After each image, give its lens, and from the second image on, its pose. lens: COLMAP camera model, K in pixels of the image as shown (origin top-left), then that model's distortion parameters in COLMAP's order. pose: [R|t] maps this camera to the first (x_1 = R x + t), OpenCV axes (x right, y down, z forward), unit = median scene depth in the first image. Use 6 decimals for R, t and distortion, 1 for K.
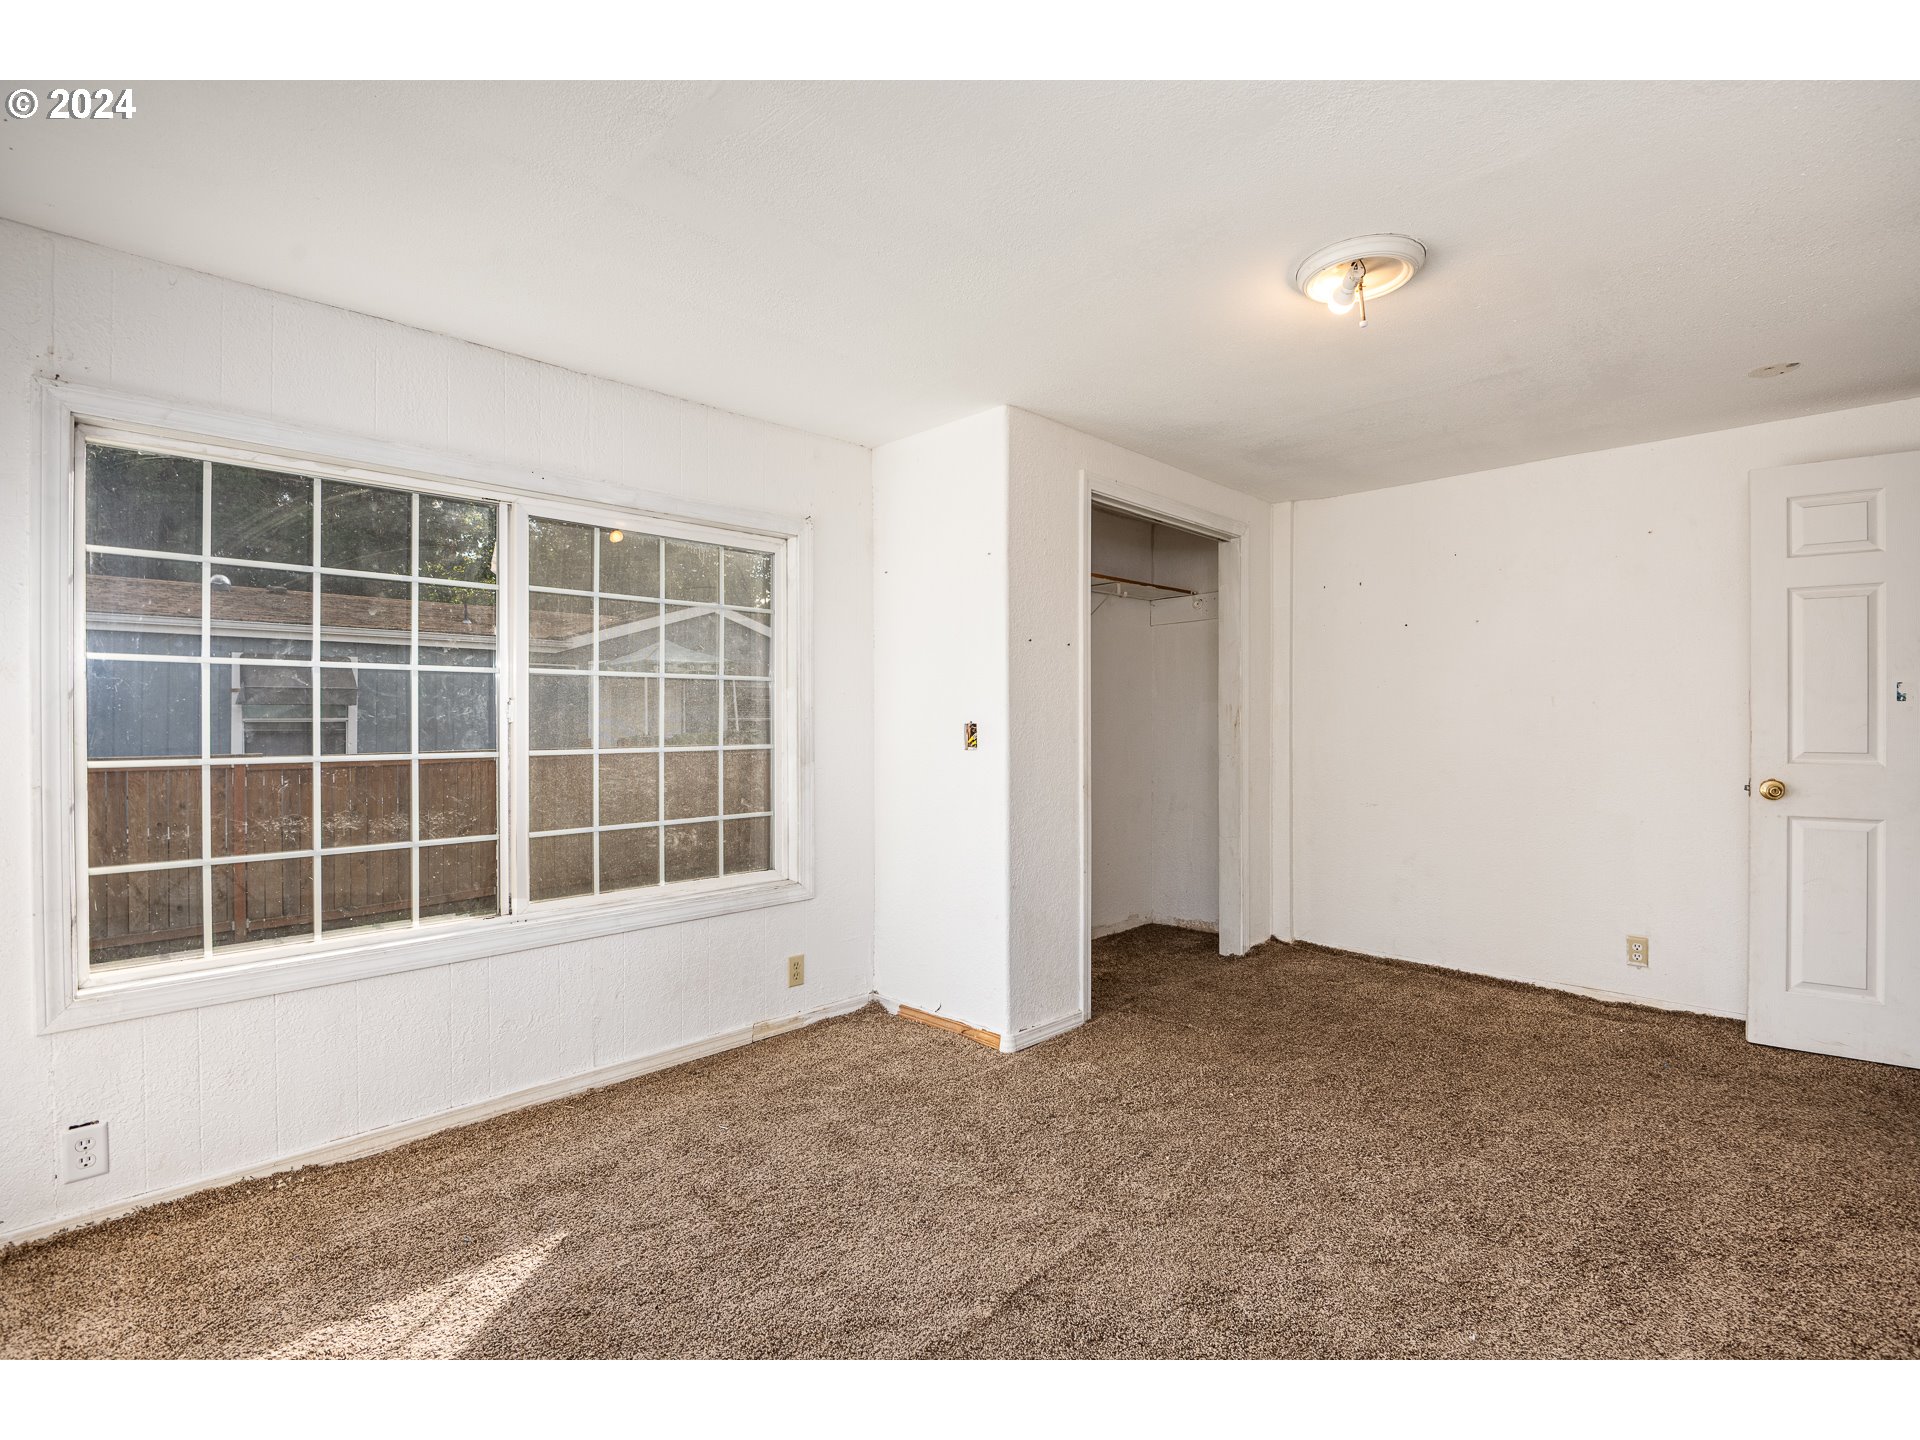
lens RADIAL K [[894.2, 0, 962.4], [0, 894.2, 725.6], [0, 0, 1]] dist [-0.016549, -0.002213]
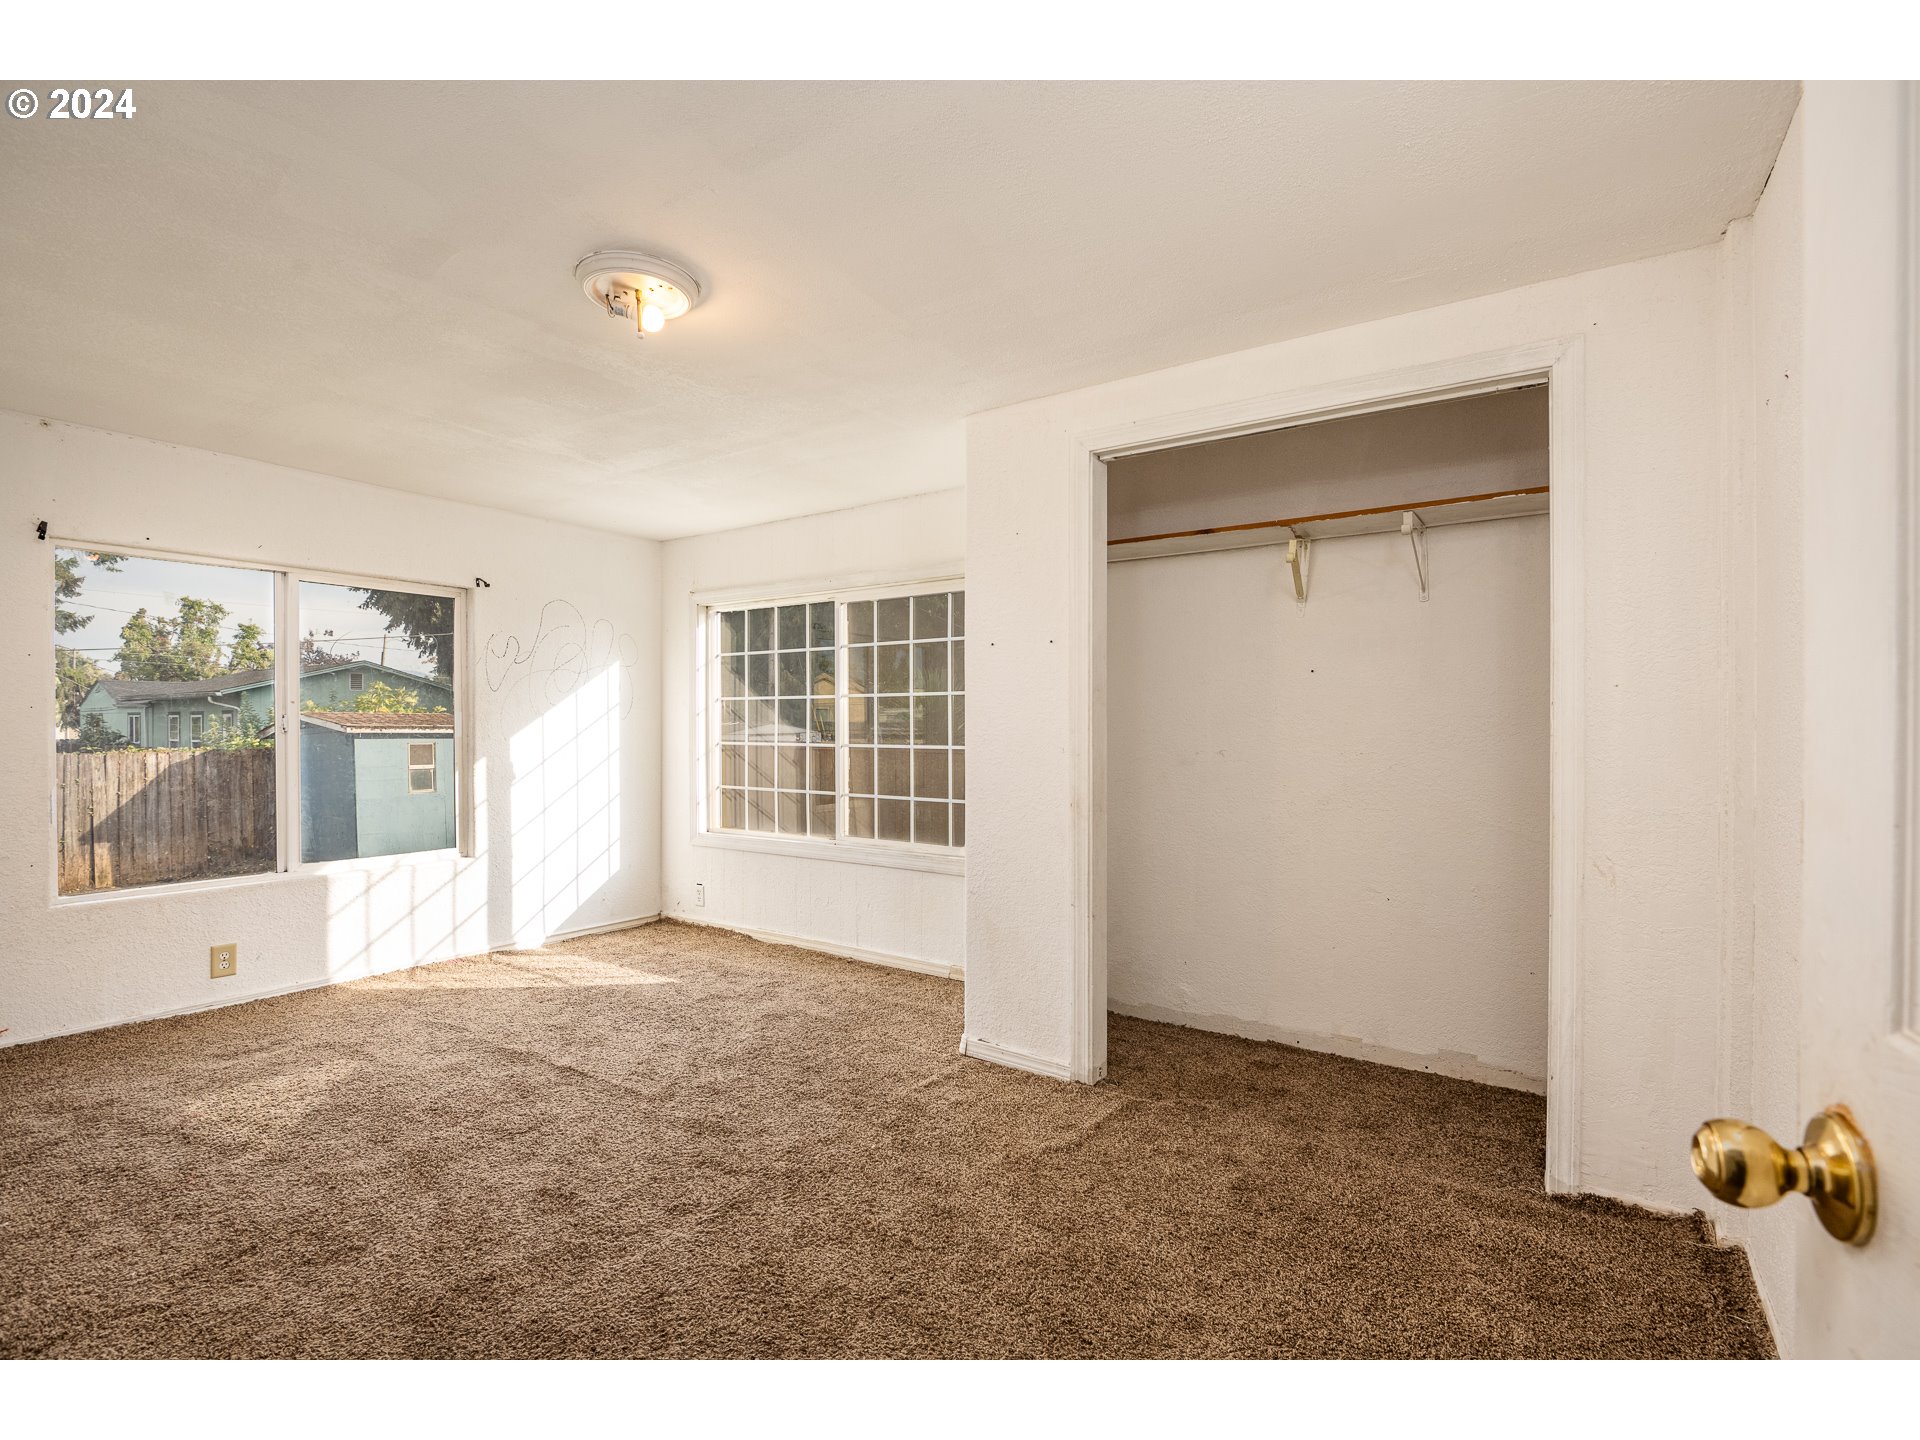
lens RADIAL K [[894.2, 0, 959.6], [0, 894.2, 731.7], [0, 0, 1]] dist [-0.016549, -0.002213]
pose [[0.163094, 0.012731, -0.986528, 1.178044], [-0.000796, 0.999918, 0.012772, -0.017137], [0.986610, -0.001298, 0.163091, 0.923777]]
